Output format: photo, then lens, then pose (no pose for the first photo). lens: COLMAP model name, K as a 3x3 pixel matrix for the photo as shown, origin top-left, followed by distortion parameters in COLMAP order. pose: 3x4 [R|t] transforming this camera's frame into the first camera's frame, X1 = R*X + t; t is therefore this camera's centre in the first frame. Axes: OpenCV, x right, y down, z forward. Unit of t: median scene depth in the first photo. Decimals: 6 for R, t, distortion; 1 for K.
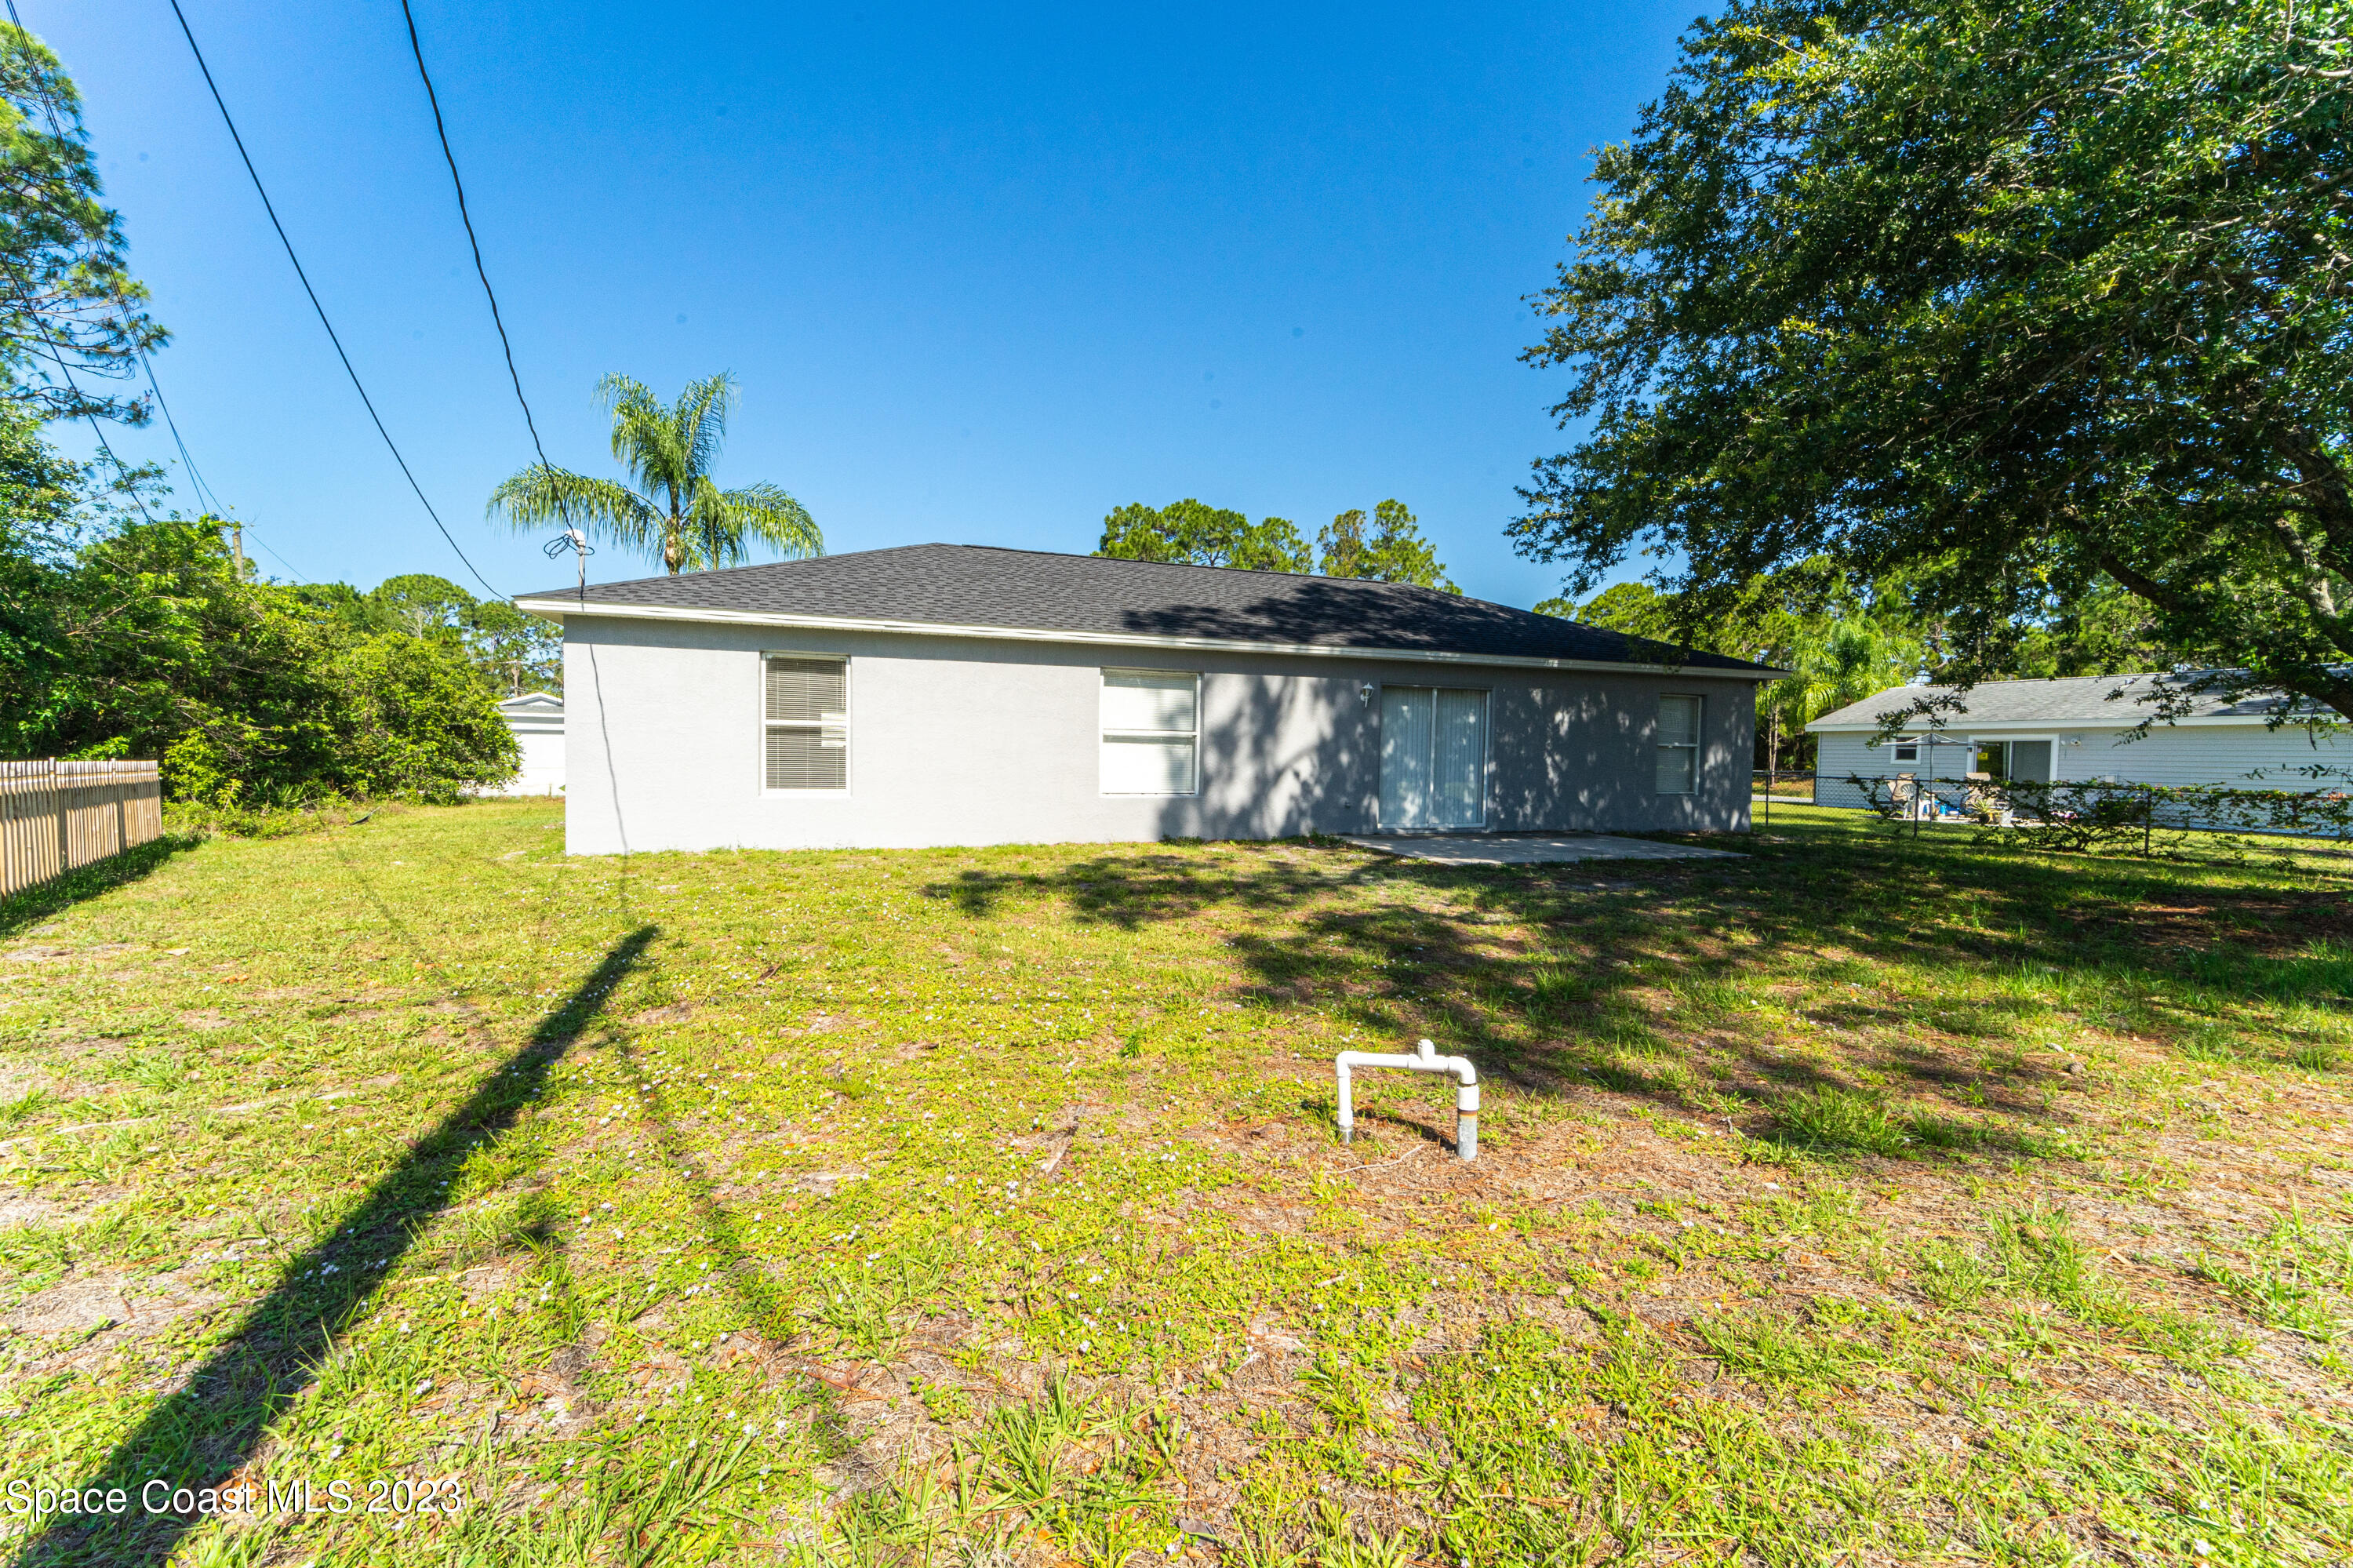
lens RADIAL K [[964.1, 0, 1206.2], [0, 964.1, 789.2], [0, 0, 1]] dist [-0.000403, -0.000714]
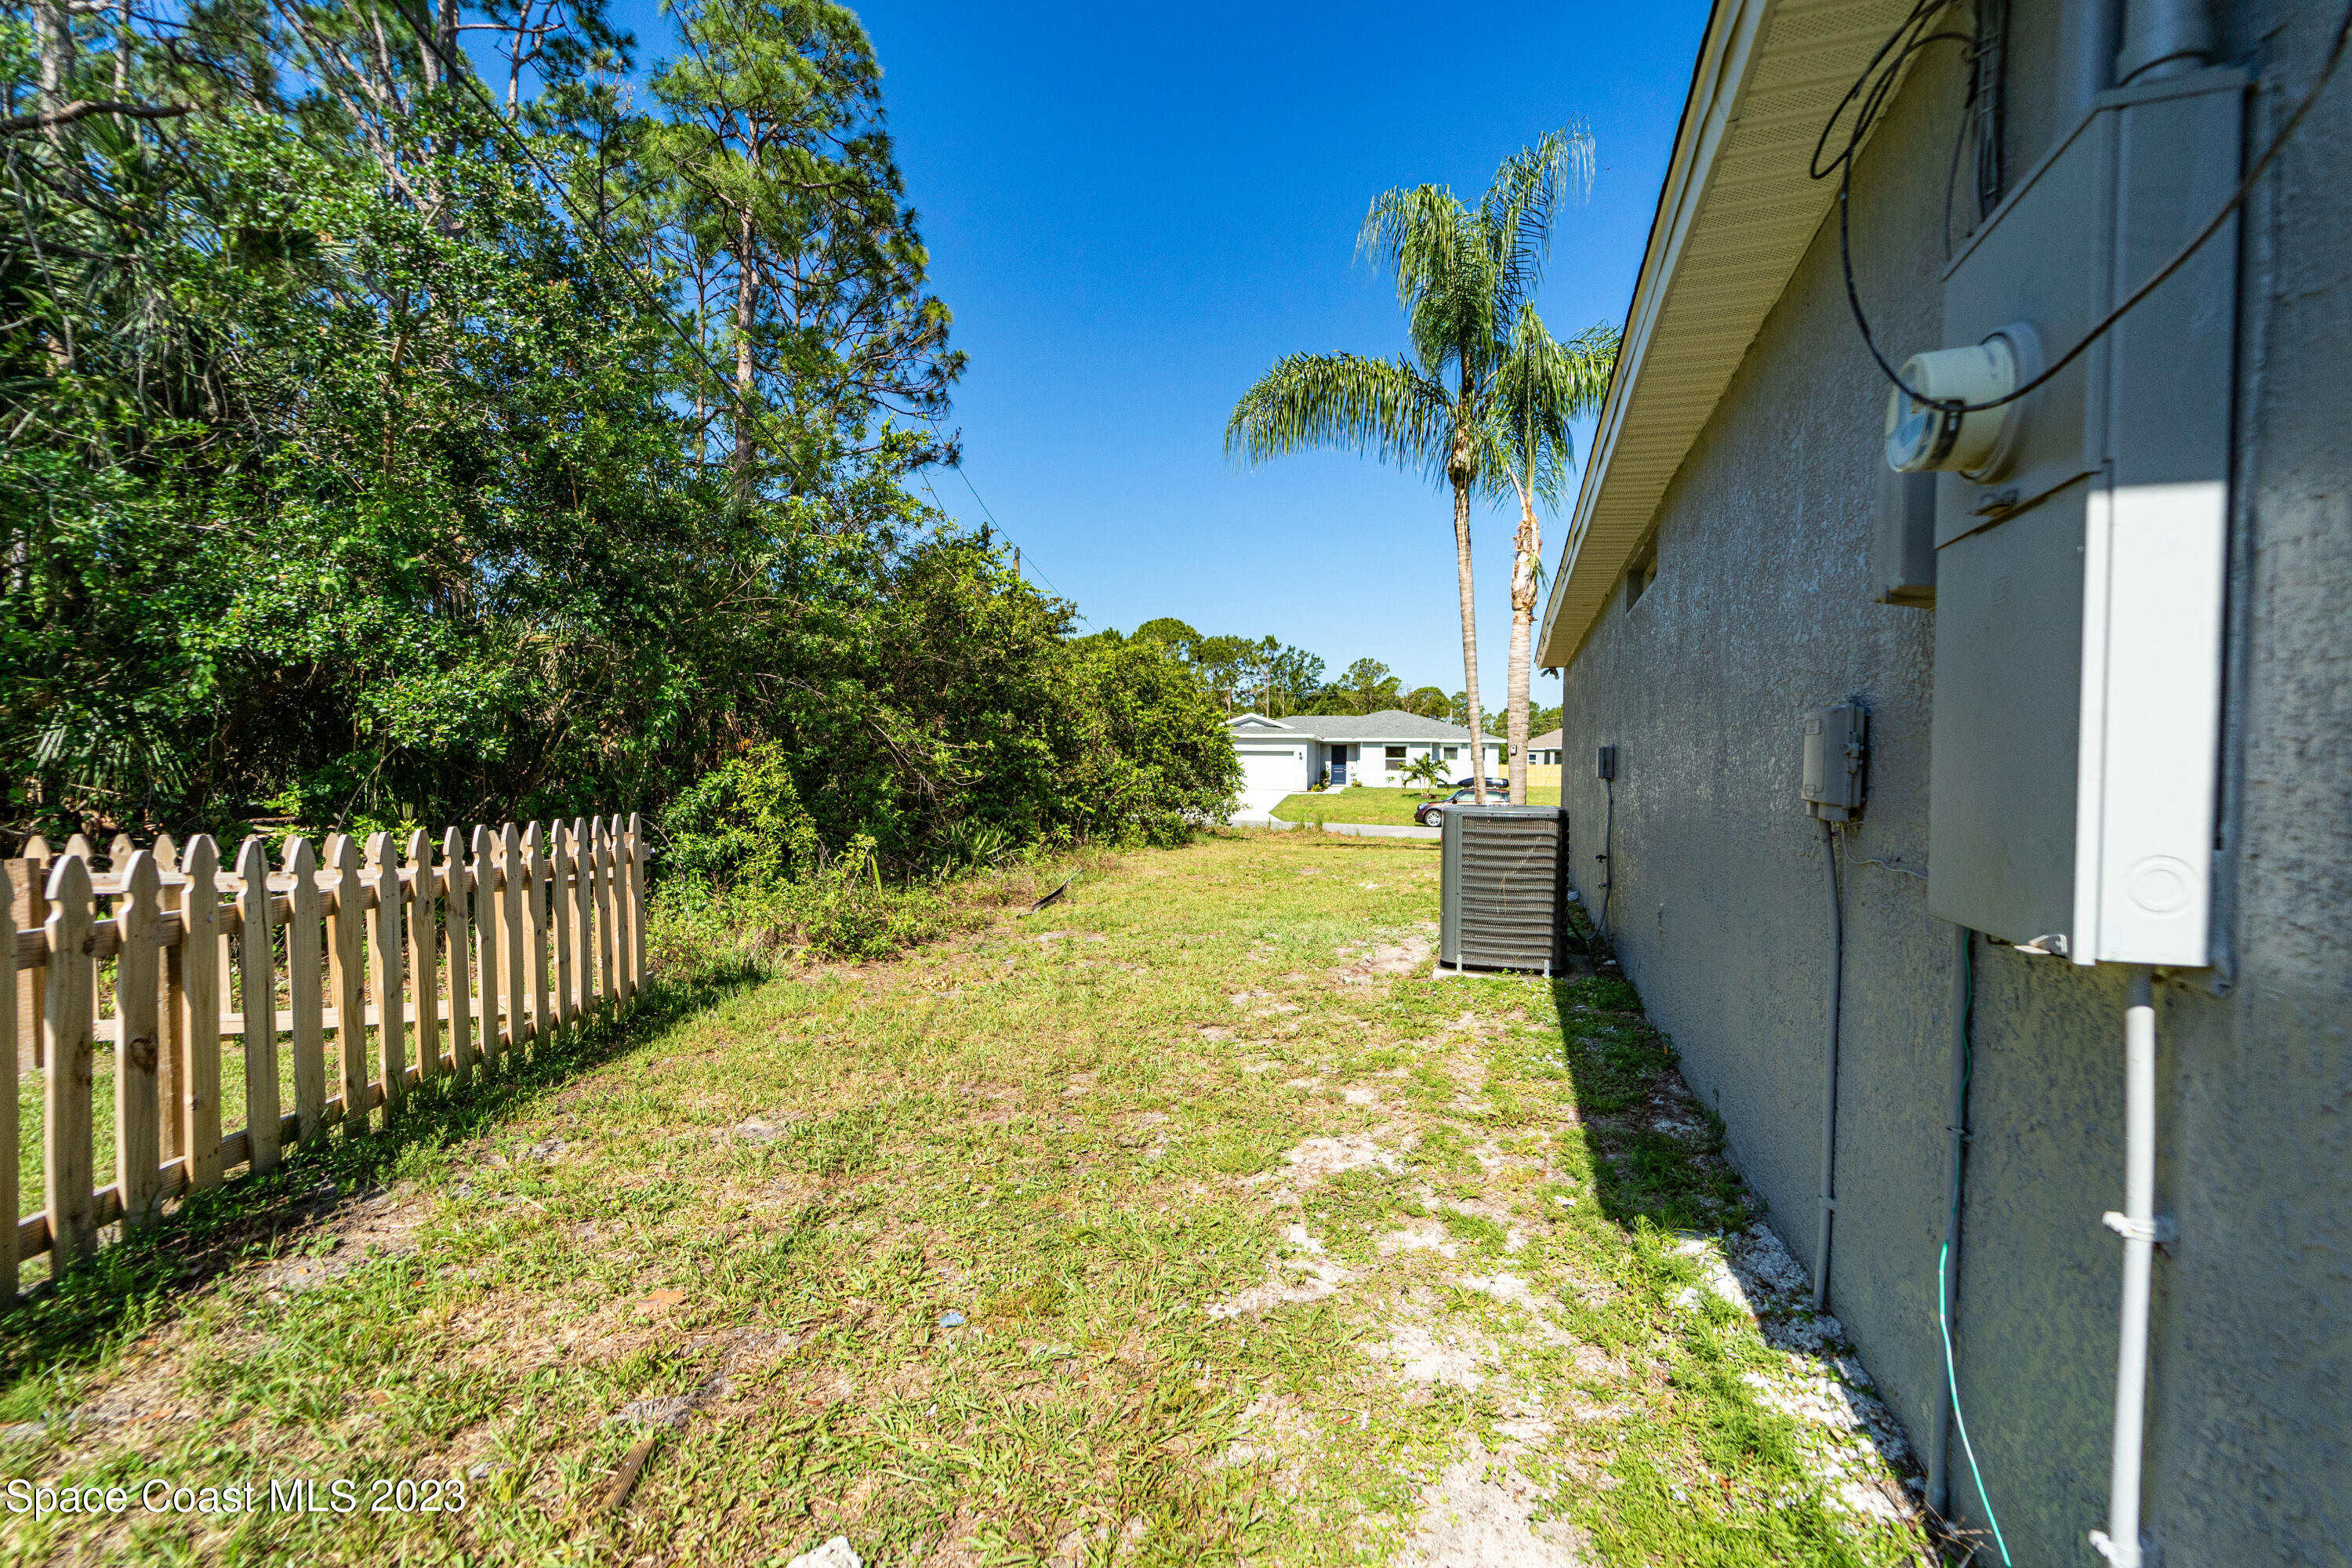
lens RADIAL K [[963.6, 0, 1205.7], [0, 963.6, 789.2], [0, 0, 1]] dist [-0.000403, -0.000714]
pose [[0.802934, 0.014141, -0.595900, -0.298759], [-0.026676, 0.999569, -0.012223, -0.019976], [0.595470, 0.025710, 0.802966, 0.386594]]
